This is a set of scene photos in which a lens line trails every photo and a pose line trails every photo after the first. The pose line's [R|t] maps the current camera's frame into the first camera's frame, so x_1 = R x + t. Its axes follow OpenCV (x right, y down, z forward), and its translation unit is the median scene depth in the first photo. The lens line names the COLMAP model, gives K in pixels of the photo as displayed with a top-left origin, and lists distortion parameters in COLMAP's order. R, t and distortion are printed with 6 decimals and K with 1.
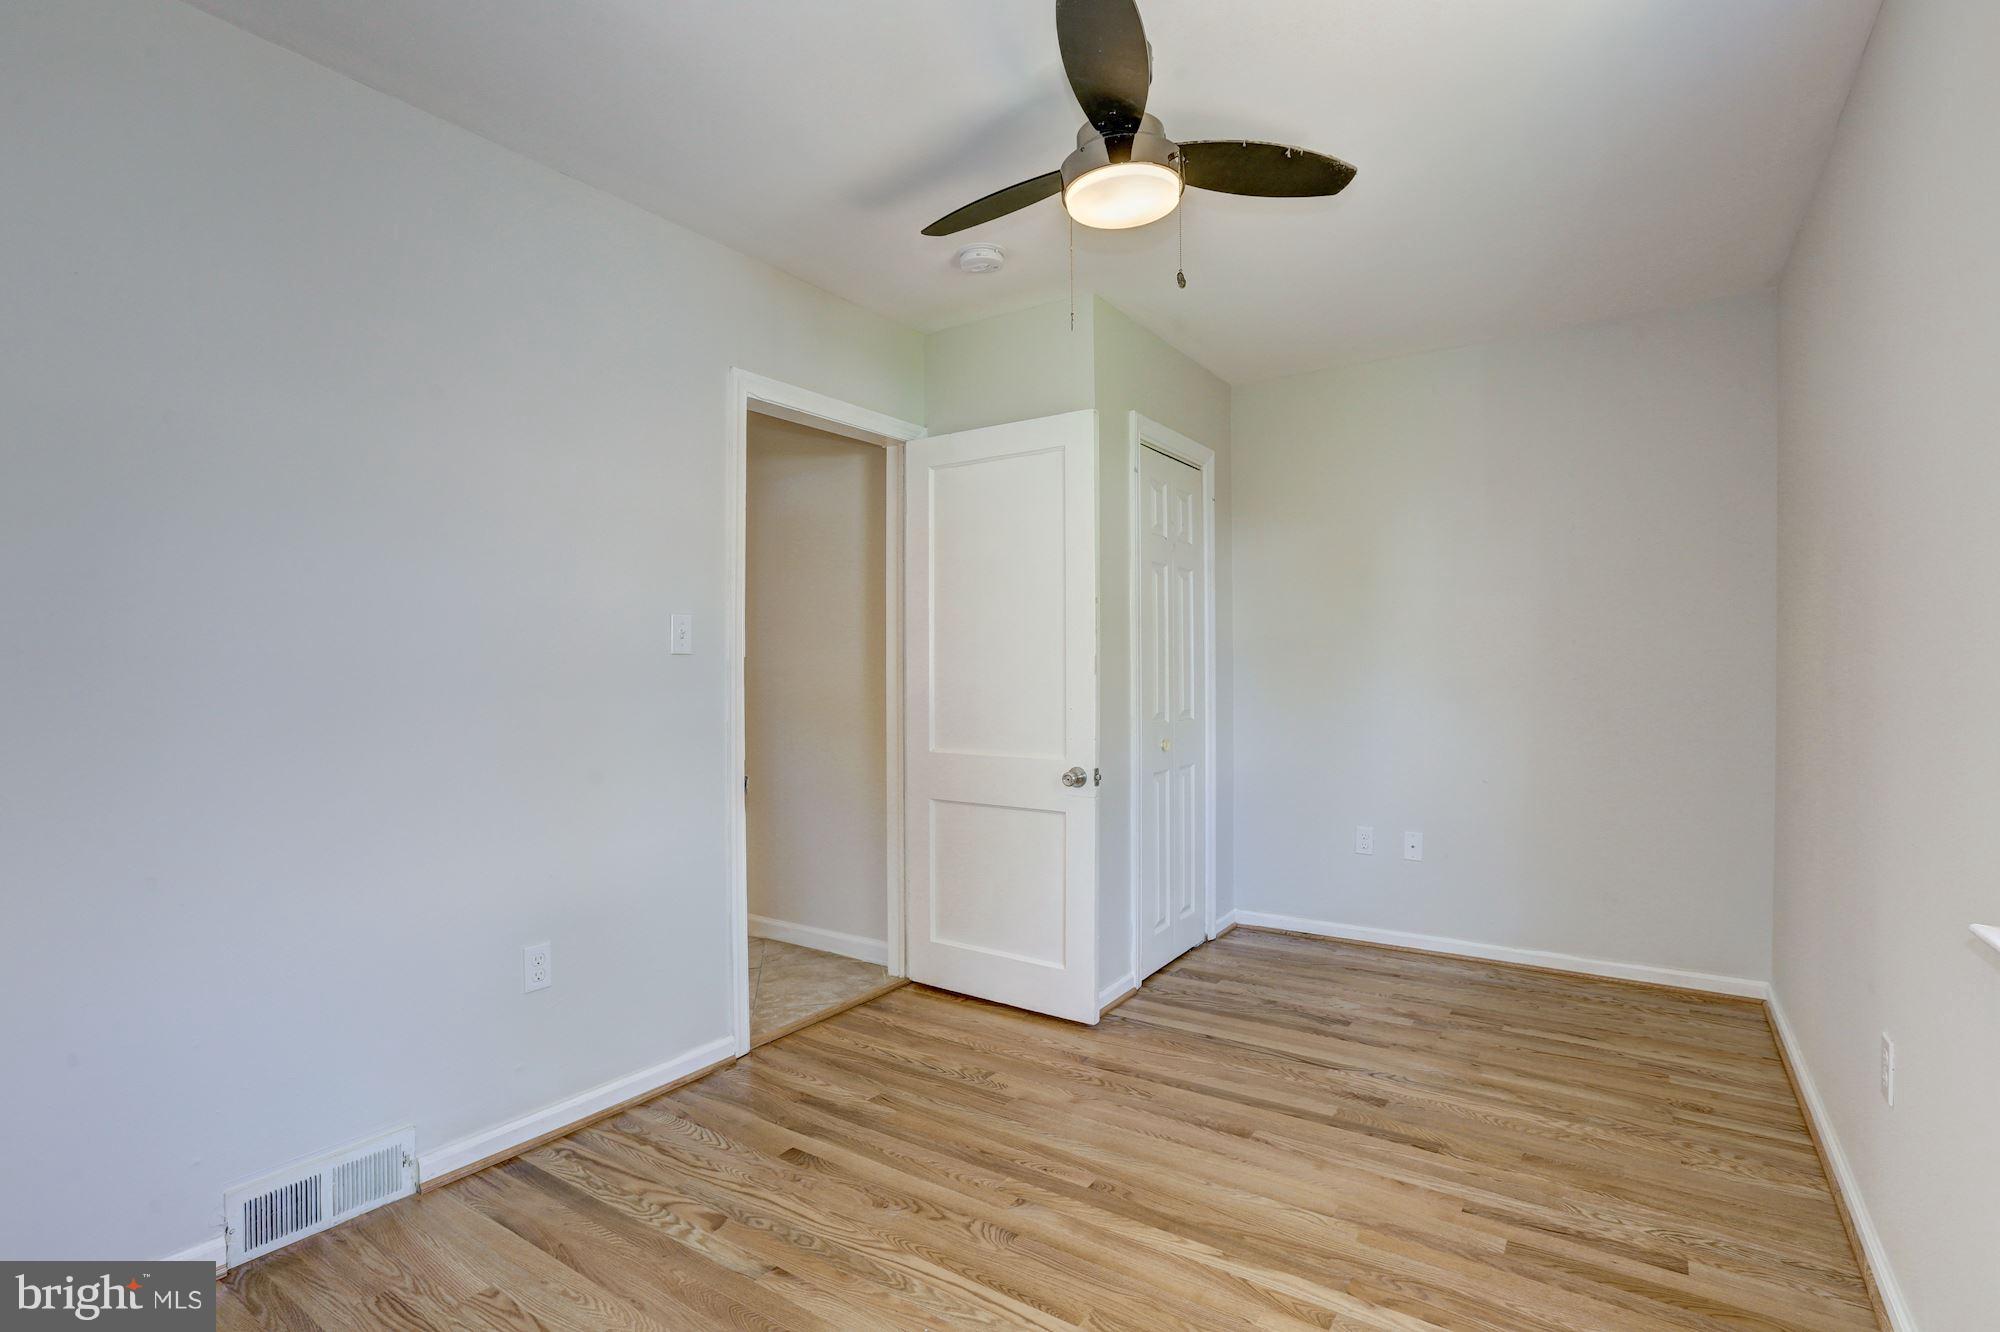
lens RADIAL K [[937.1, 0, 994.5], [0, 937.1, 675.4], [0, 0, 1]] dist [-0.021218, 0.001350]
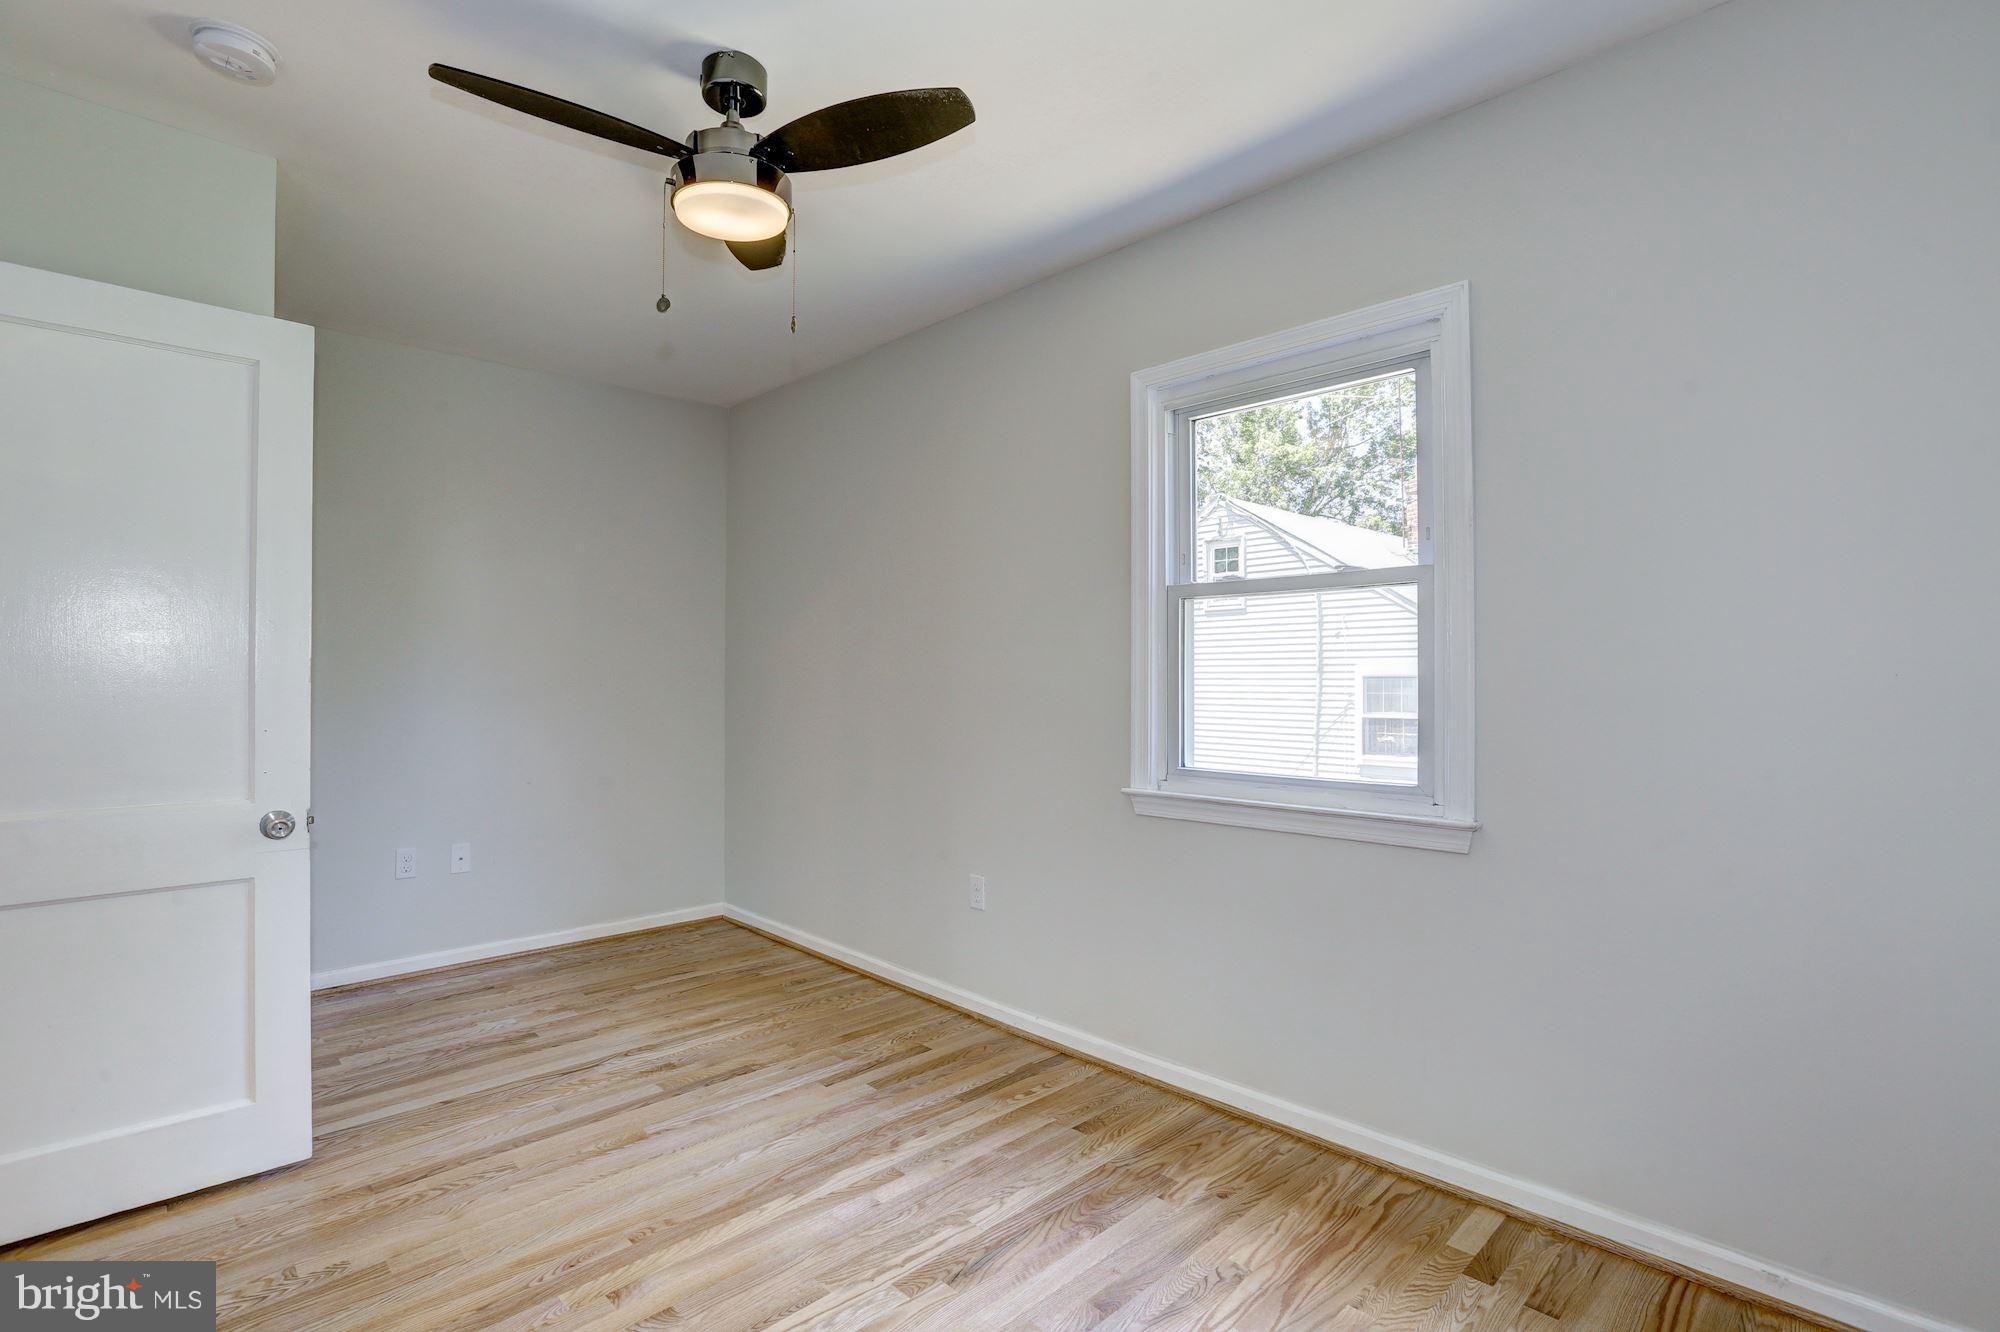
lens RADIAL K [[937.1, 0, 994.5], [0, 937.1, 675.4], [0, 0, 1]] dist [-0.021218, 0.001350]
pose [[0.188224, 0.012688, 0.982044, -0.555287], [-0.003731, 0.999919, -0.012203, 0.001262], [-0.982119, -0.001367, 0.188256, 0.364569]]
